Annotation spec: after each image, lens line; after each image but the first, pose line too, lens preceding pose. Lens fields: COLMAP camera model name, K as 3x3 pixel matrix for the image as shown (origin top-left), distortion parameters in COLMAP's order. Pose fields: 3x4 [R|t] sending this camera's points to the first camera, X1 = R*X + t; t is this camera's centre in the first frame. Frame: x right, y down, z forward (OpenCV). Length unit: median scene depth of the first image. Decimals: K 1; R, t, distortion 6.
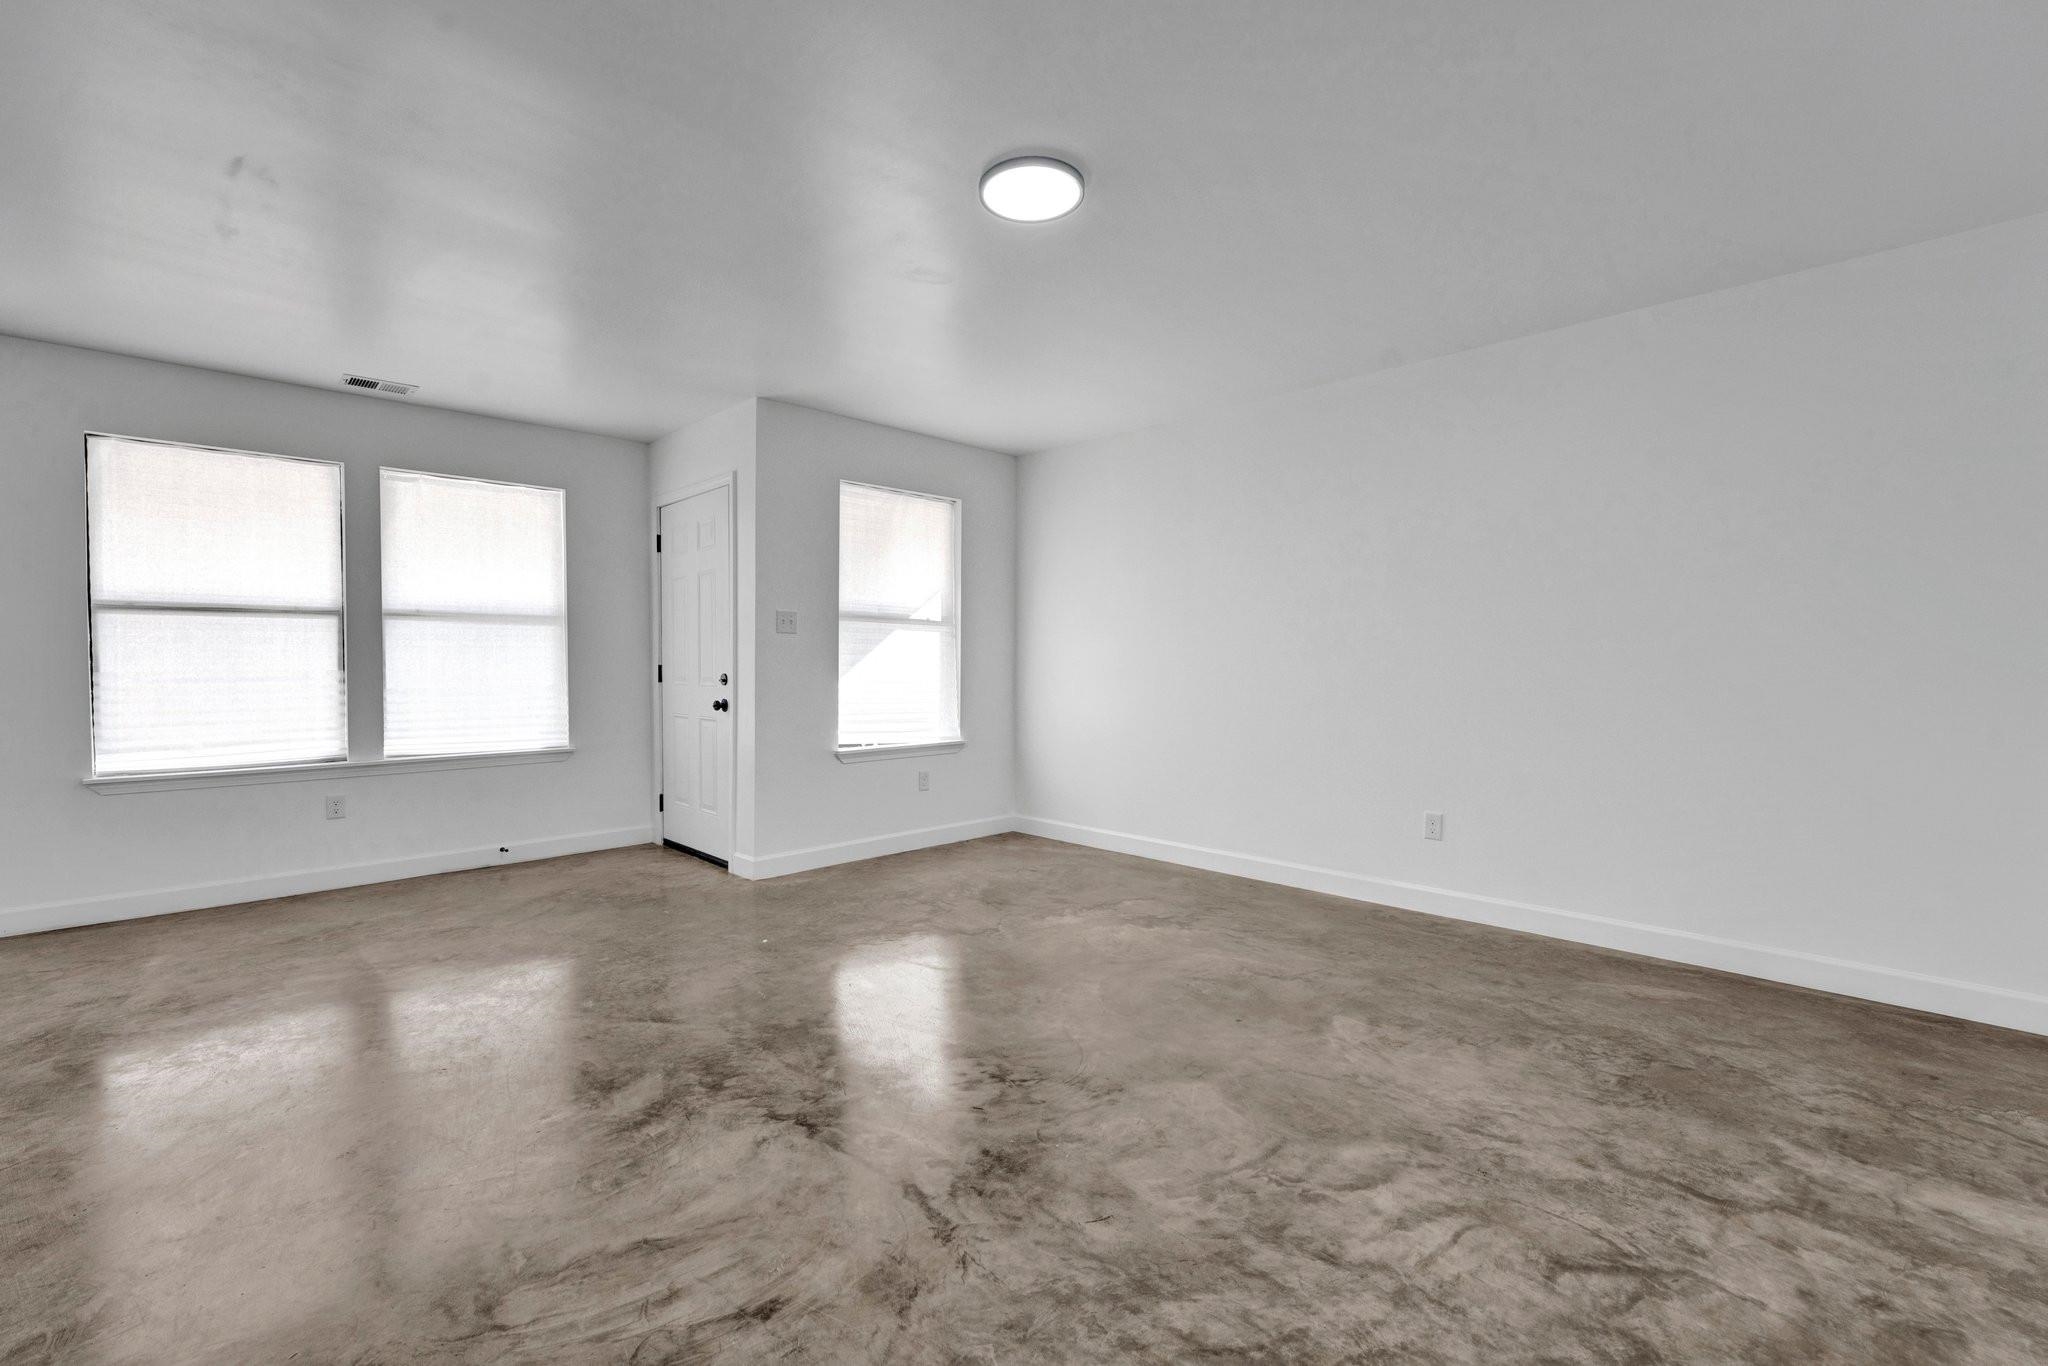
lens RADIAL K [[870.3, 0, 1018.5], [0, 870.3, 698.0], [0, 0, 1]] dist [-0.009000, 0.000529]
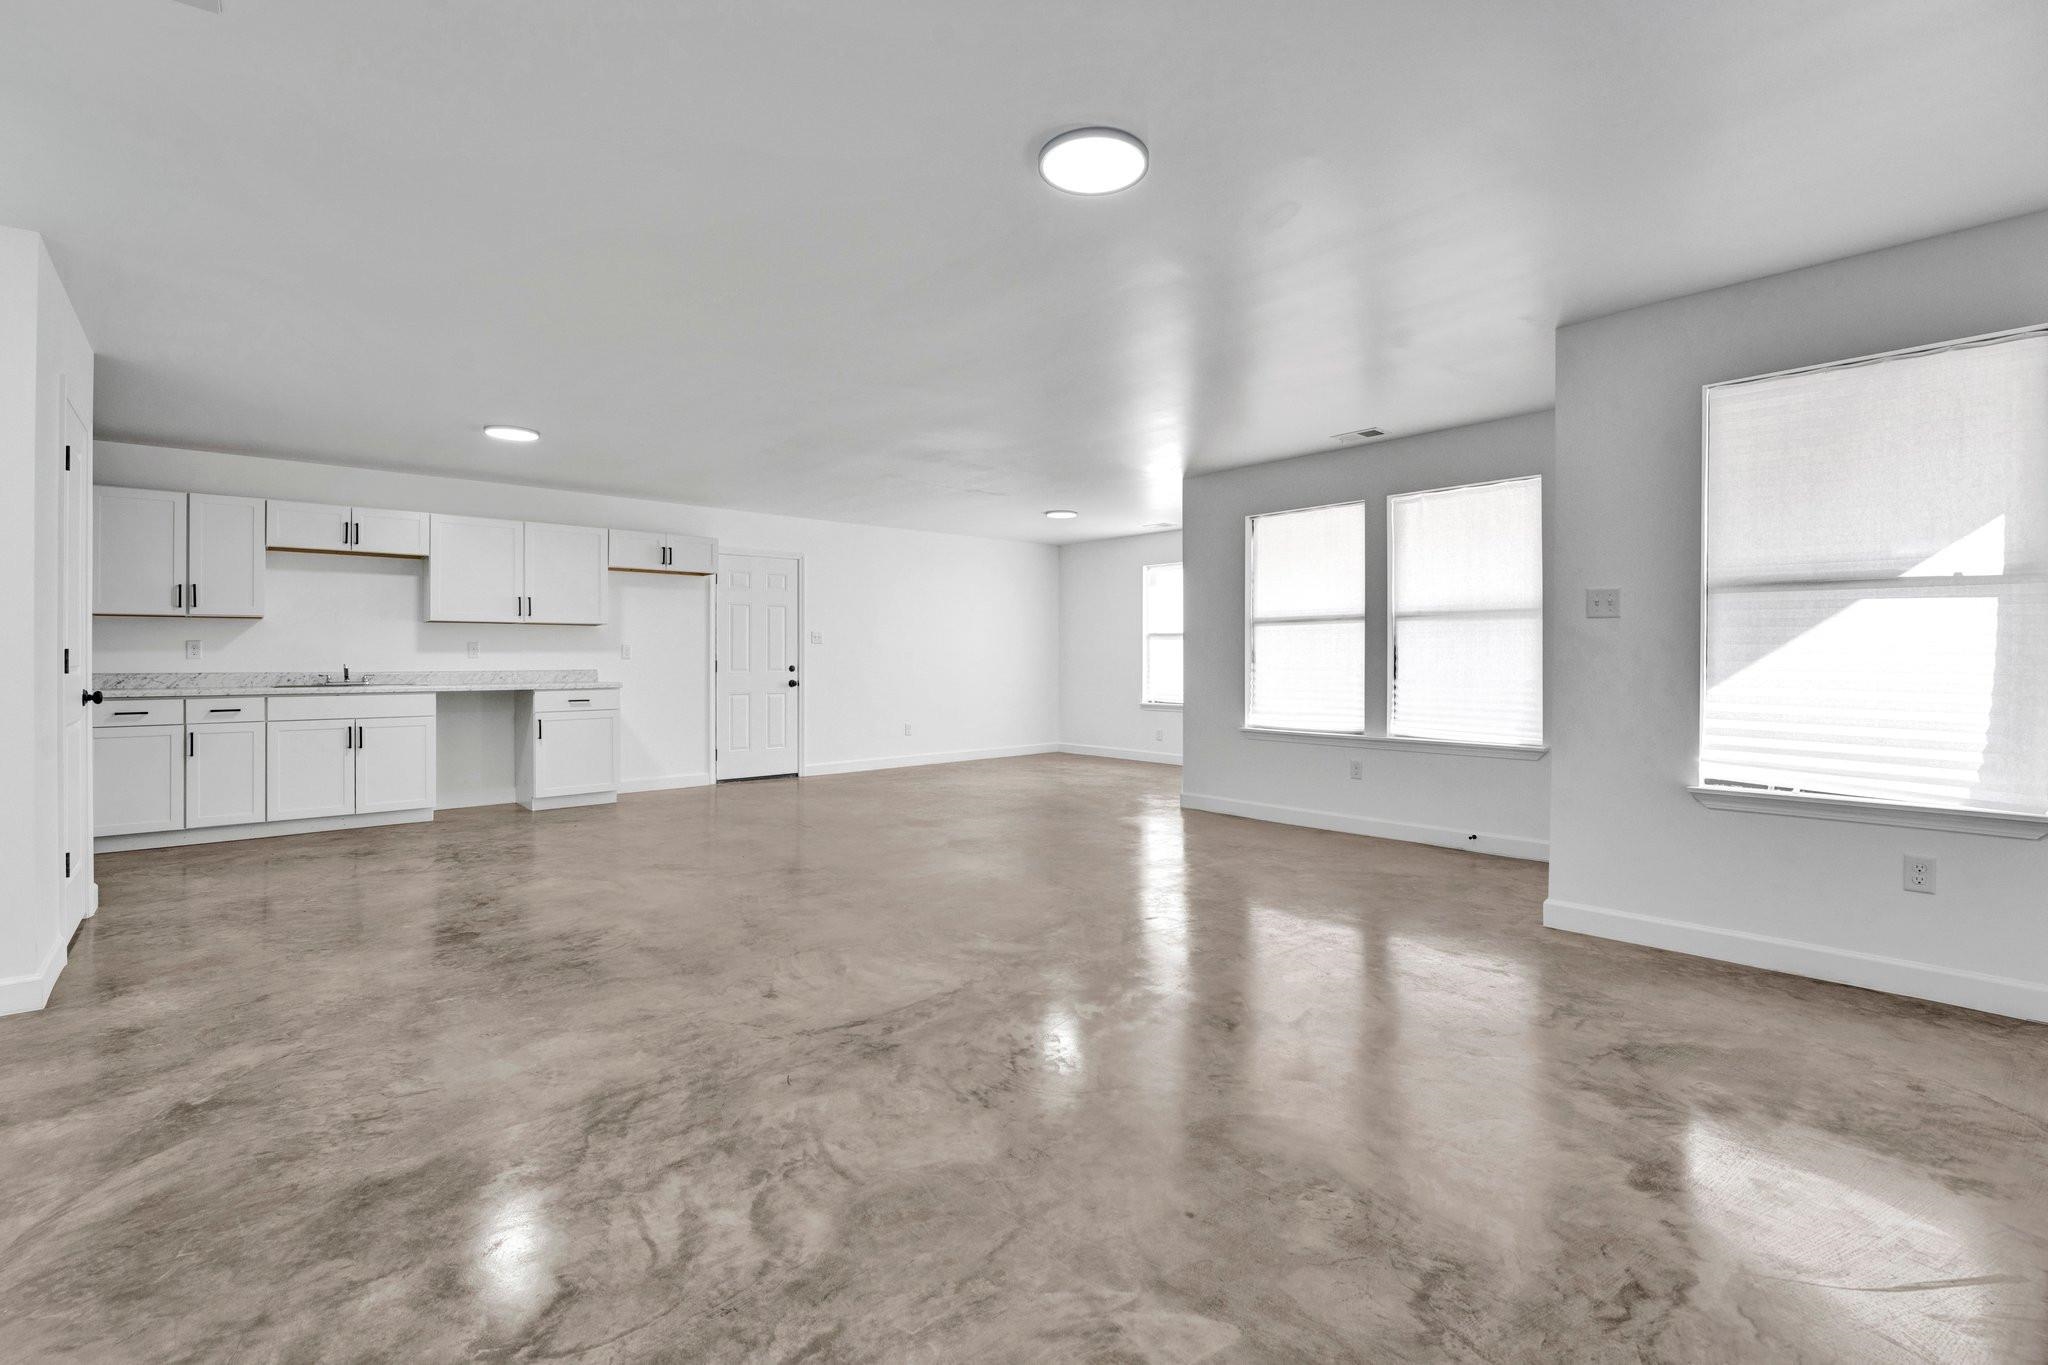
lens RADIAL K [[915.5, 0, 1012.5], [0, 915.5, 678.8], [0, 0, 1]] dist [-0.022265, 0.000734]
pose [[-0.058885, 0.023694, -0.997984, 1.174239], [-0.038236, 0.998931, 0.025973, -0.048281], [0.997532, 0.039688, -0.057916, 1.135926]]
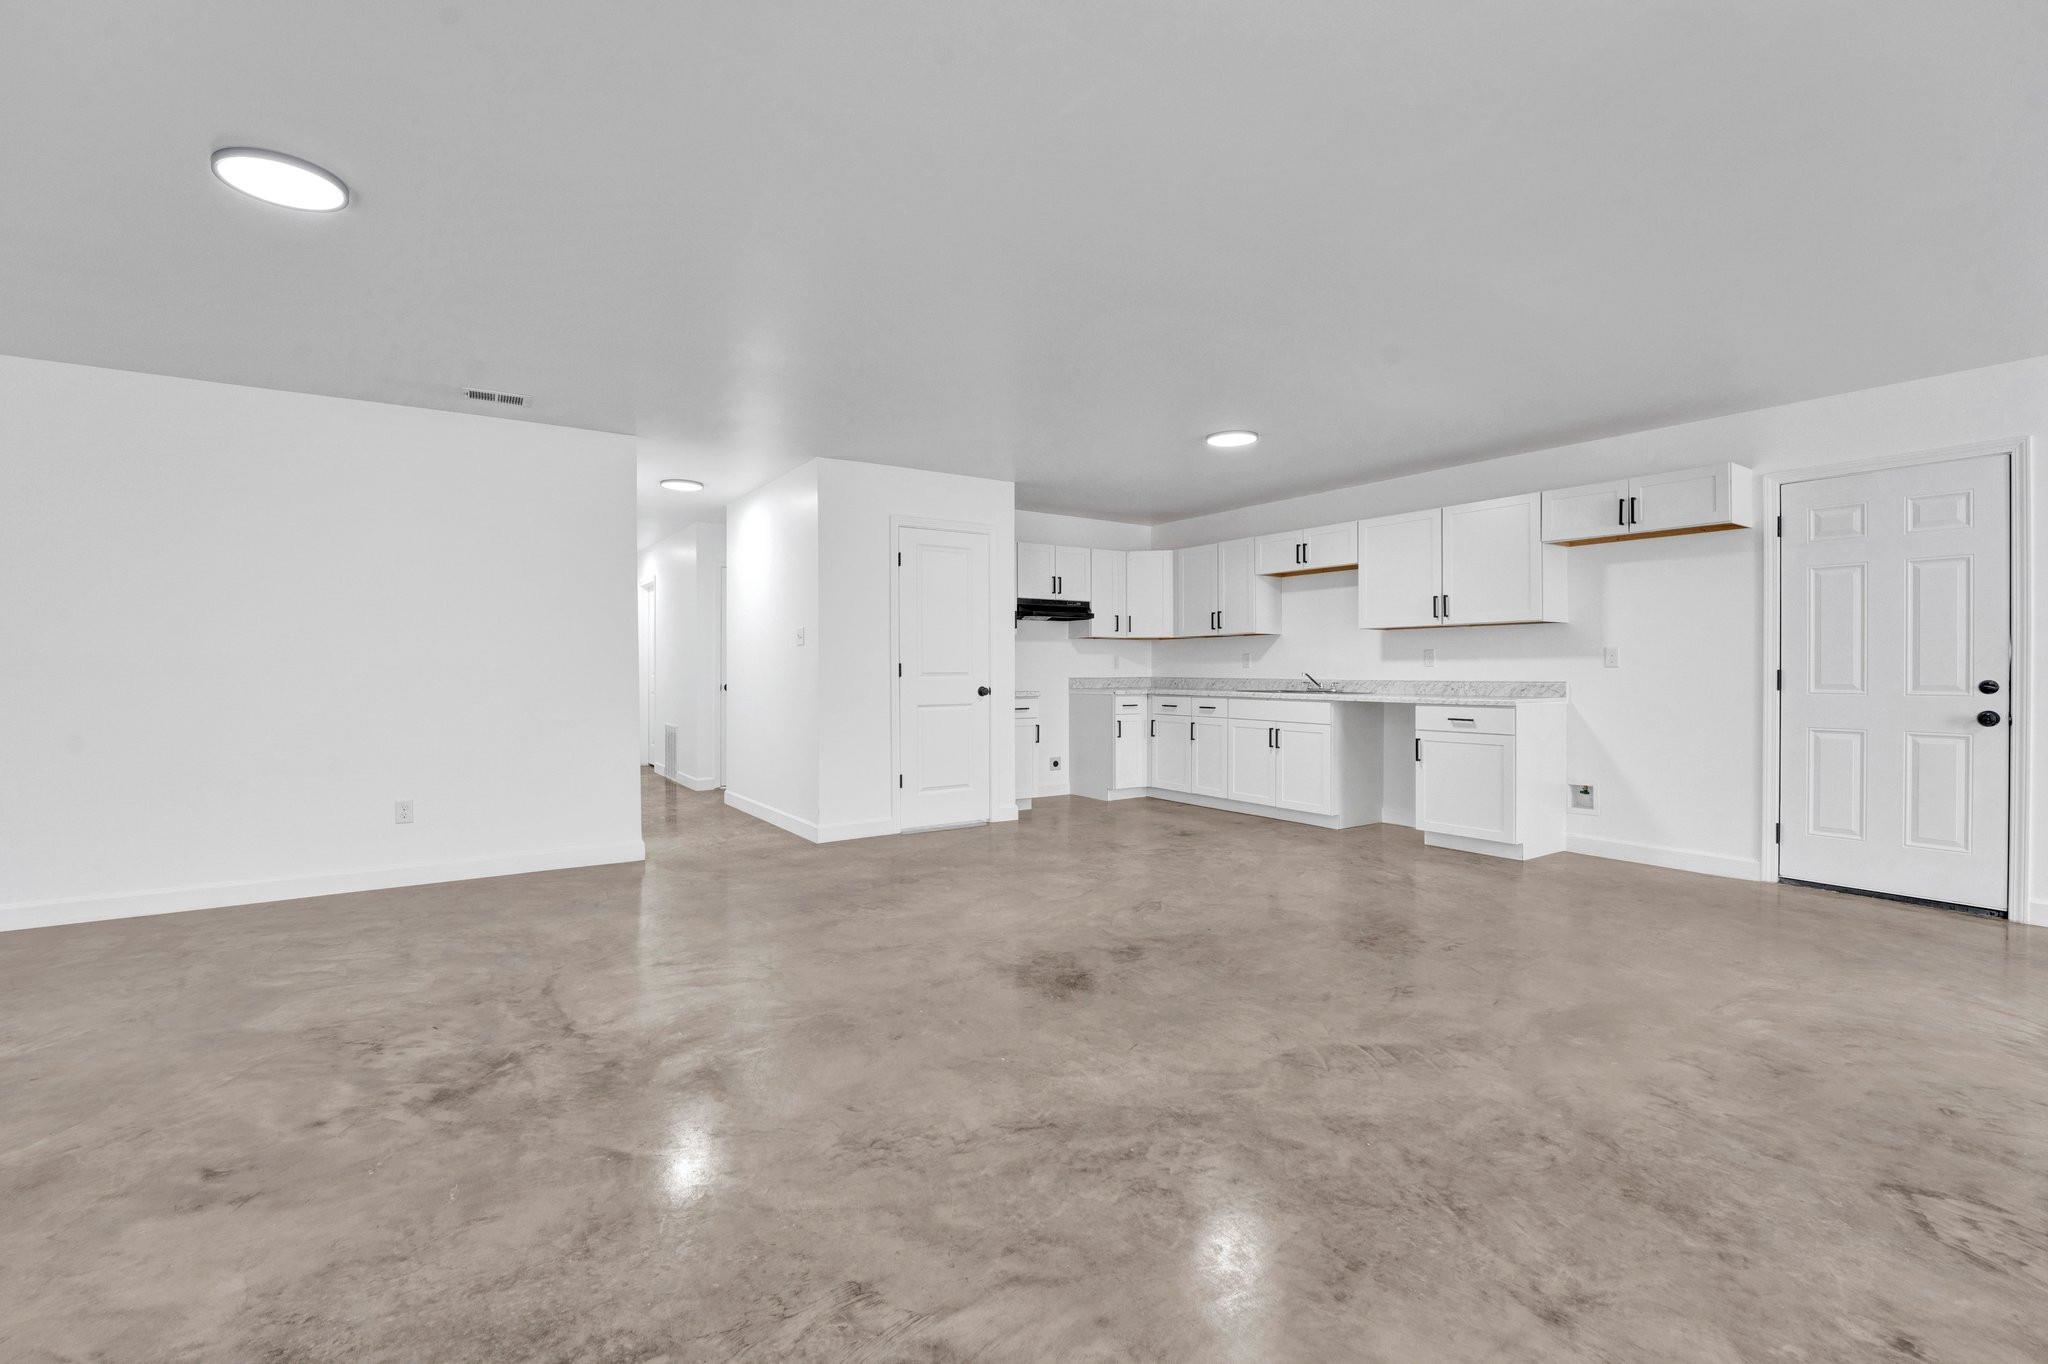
lens RADIAL K [[885.4, 0, 1004.3], [0, 885.4, 669.2], [0, 0, 1]] dist [-0.022184, 0.000234]
pose [[-0.980715, 0.002860, 0.195424, -1.107718], [0.010498, 0.999220, 0.038056, -0.078984], [-0.195163, 0.039374, -0.979980, 2.082060]]
